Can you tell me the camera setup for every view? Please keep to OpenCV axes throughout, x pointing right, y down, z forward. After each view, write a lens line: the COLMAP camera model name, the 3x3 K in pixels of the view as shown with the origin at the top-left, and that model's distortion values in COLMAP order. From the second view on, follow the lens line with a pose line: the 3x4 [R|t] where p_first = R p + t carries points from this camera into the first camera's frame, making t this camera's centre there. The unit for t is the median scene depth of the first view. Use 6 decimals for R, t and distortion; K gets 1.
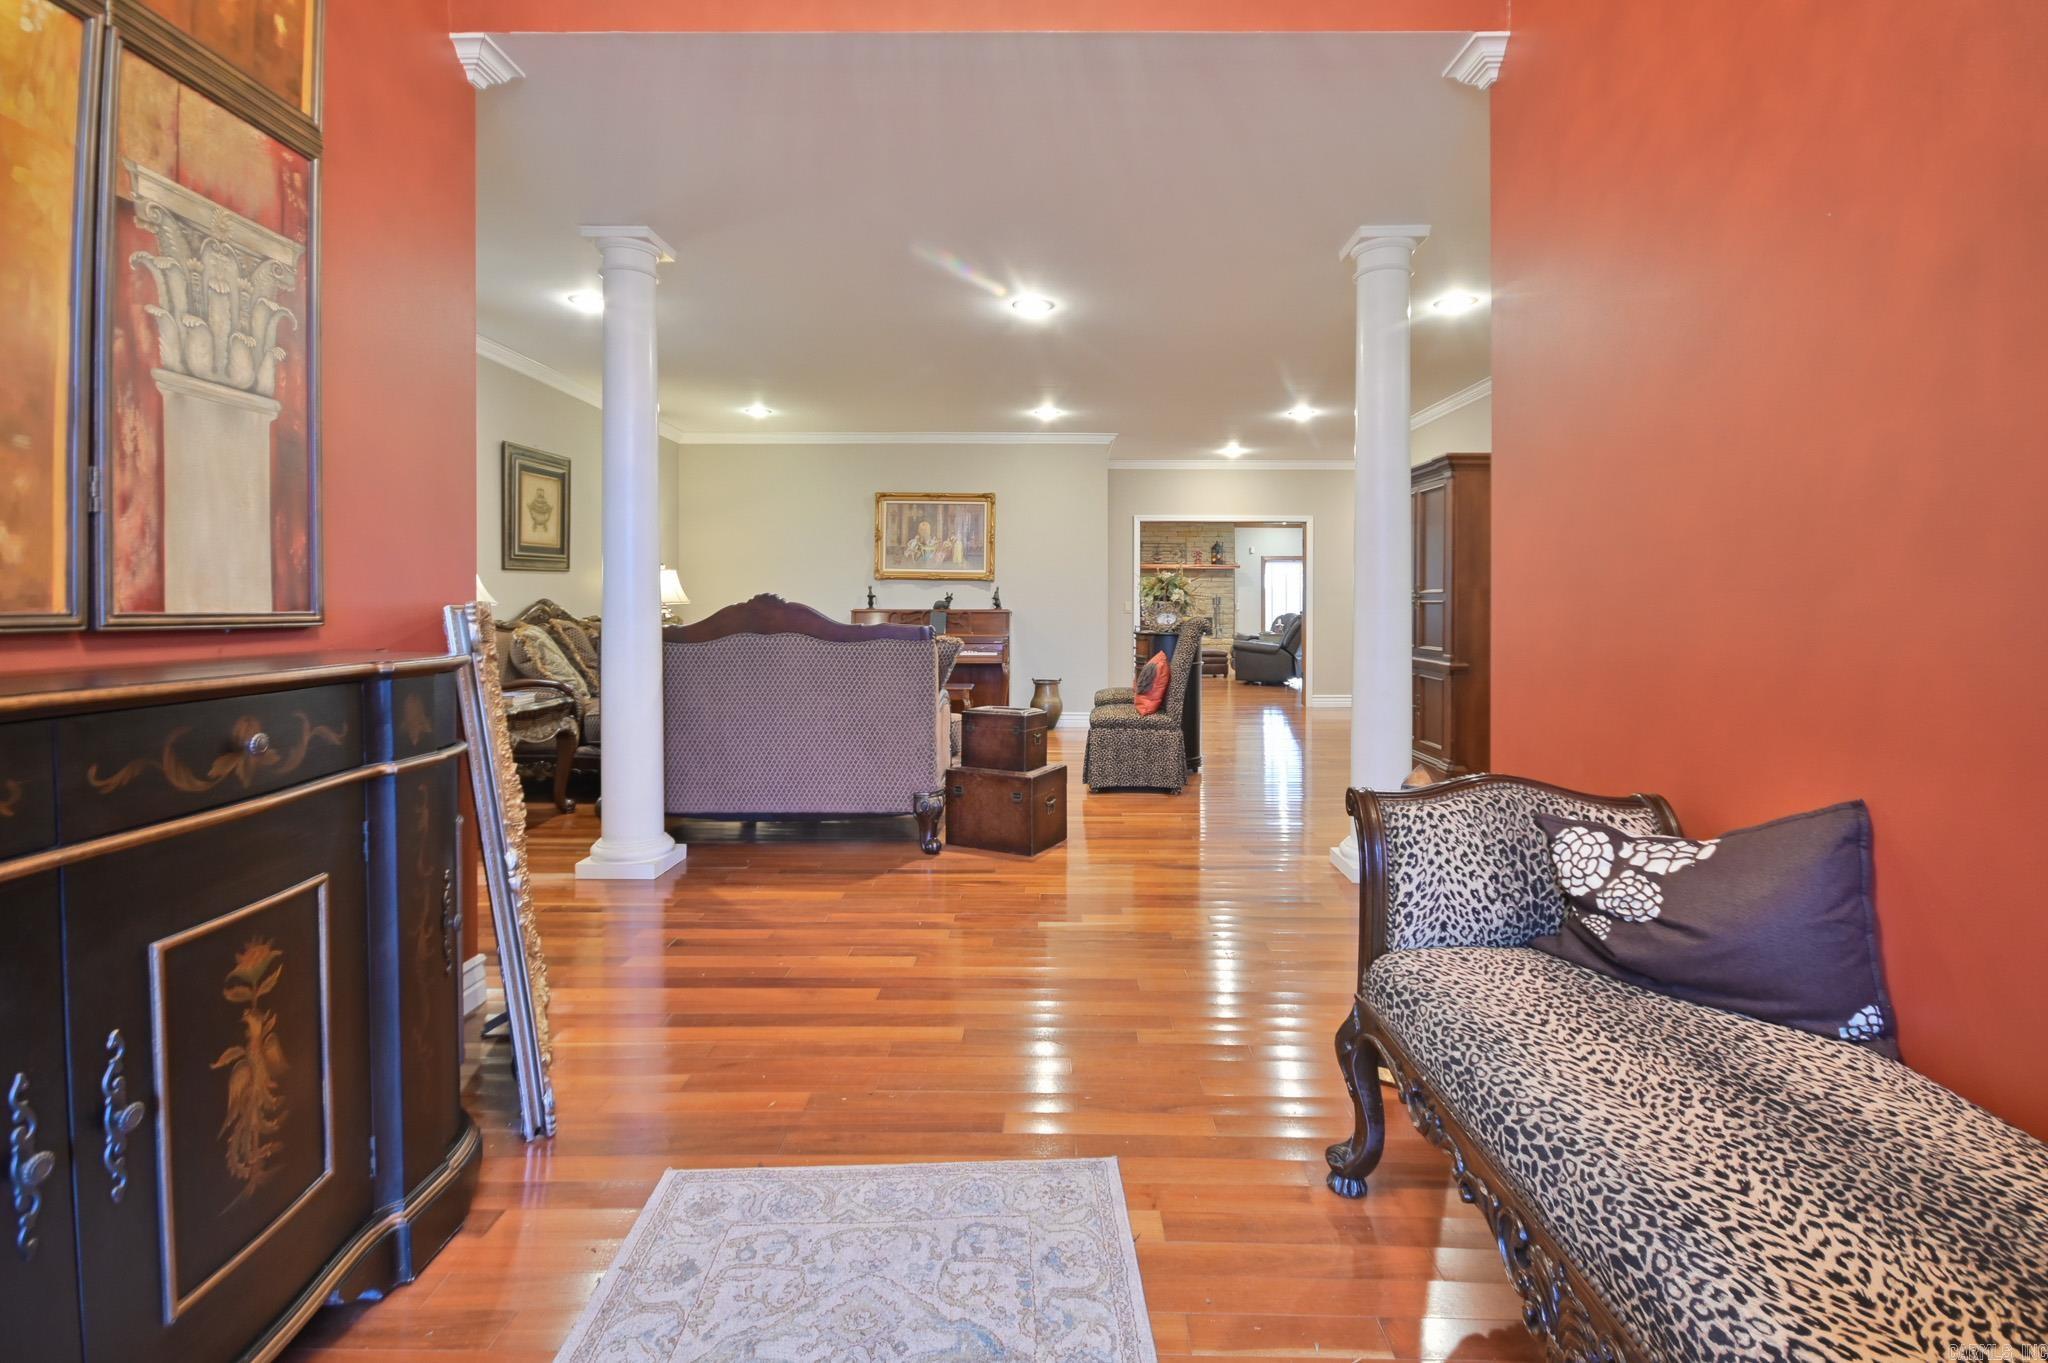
lens RADIAL K [[909.8, 0, 1024.0], [0, 909.8, 681.5], [0, 0, 1]] dist [-0.000672, -0.000133]
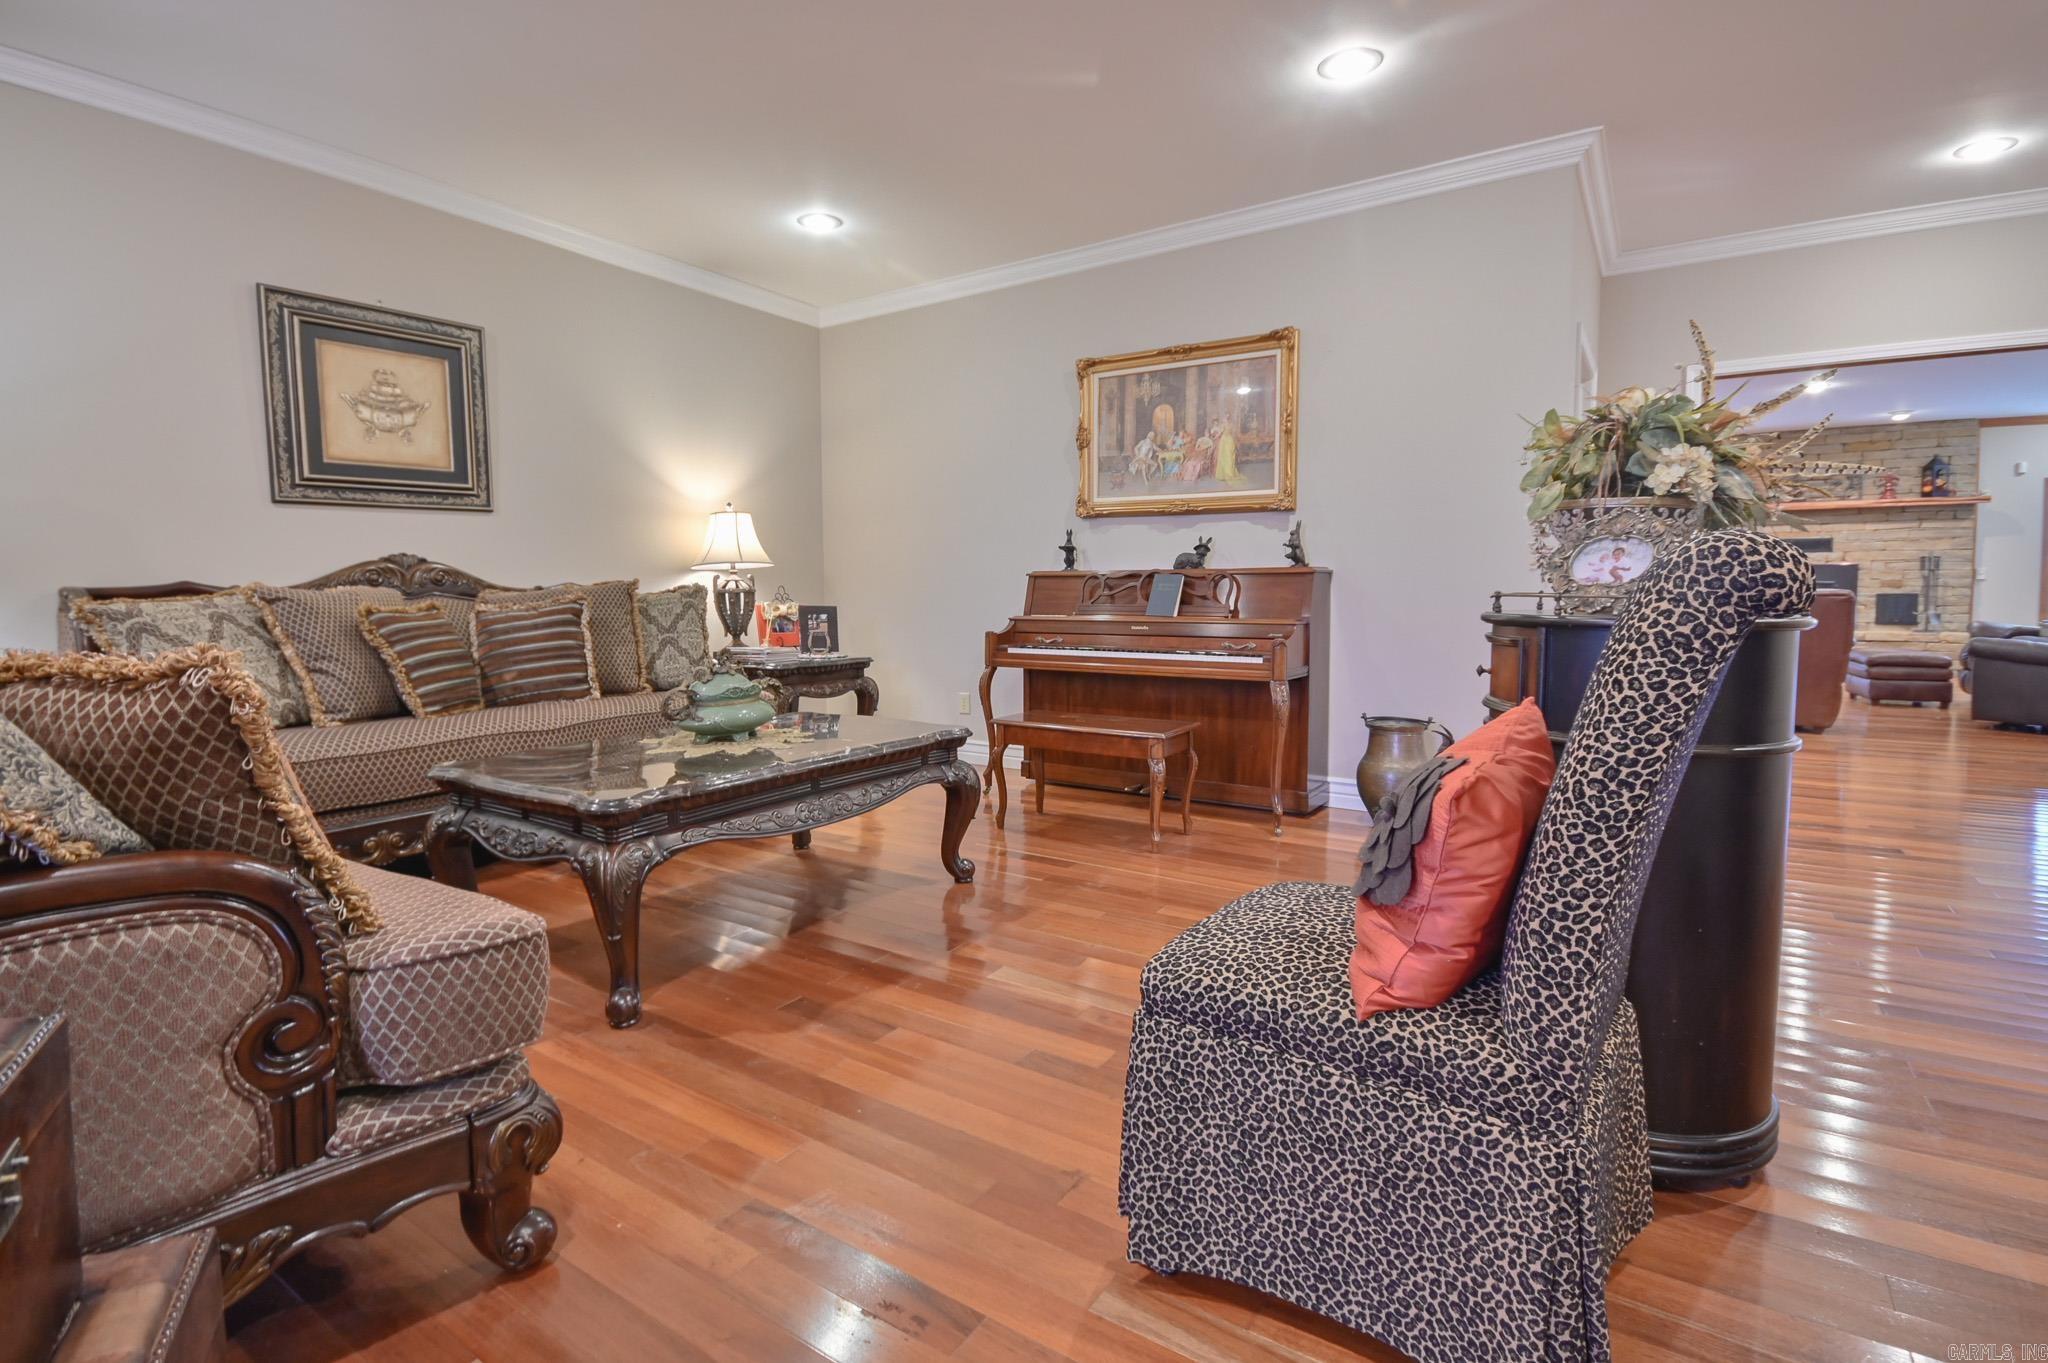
lens RADIAL K [[896.1, 0, 1020.1], [0, 896.1, 662.5], [0, 0, 1]] dist [0.000421, -0.009326]
pose [[0.829599, 0.039128, -0.556987, 0.117469], [-0.039562, 0.999154, 0.011264, -0.028046], [0.556957, 0.012691, 0.830445, 0.521716]]
